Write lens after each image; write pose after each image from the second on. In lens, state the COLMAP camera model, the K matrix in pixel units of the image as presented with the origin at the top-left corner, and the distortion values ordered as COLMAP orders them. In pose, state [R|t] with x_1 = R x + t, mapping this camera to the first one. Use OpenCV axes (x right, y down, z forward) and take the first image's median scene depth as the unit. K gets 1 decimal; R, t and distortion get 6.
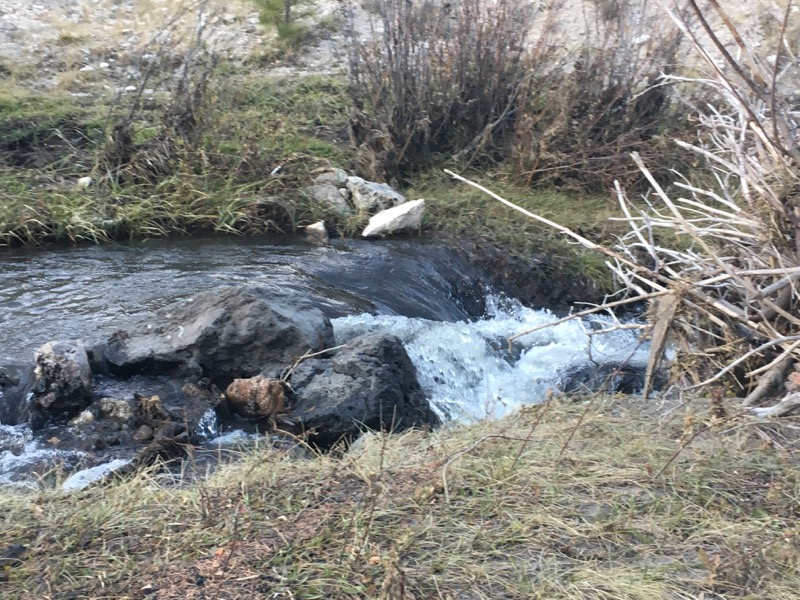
lens RADIAL K [[1166.0, 0, 399.7], [0, 1166.0, 298.9], [0, 0, 1]] dist [0.028131, 0.000000]
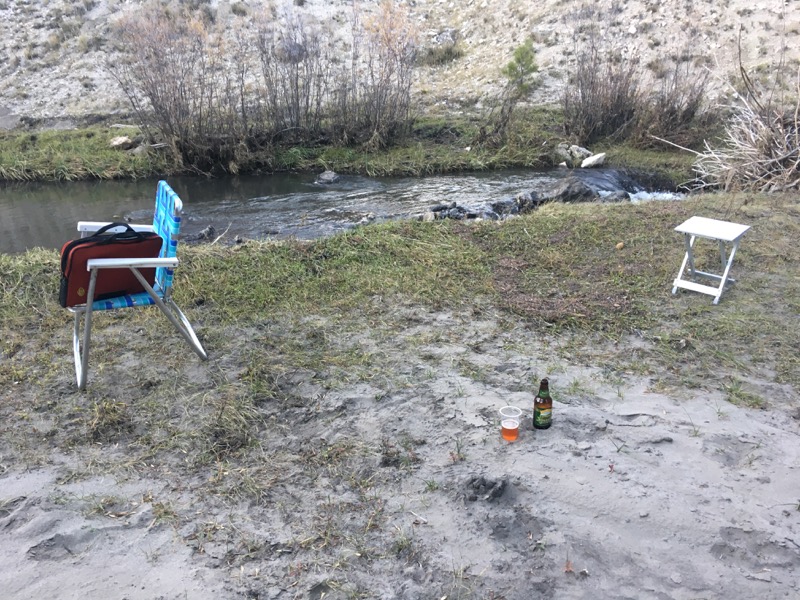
lens RADIAL K [[672.9, 0, 400.4], [0, 672.9, 302.2], [0, 0, 1]] dist [0.013413, -0.008048]
pose [[0.995849, 0.008249, -0.090644, -0.285038], [0.000718, 0.995142, 0.098444, 0.095770], [0.091016, -0.098100, 0.991006, -0.563546]]
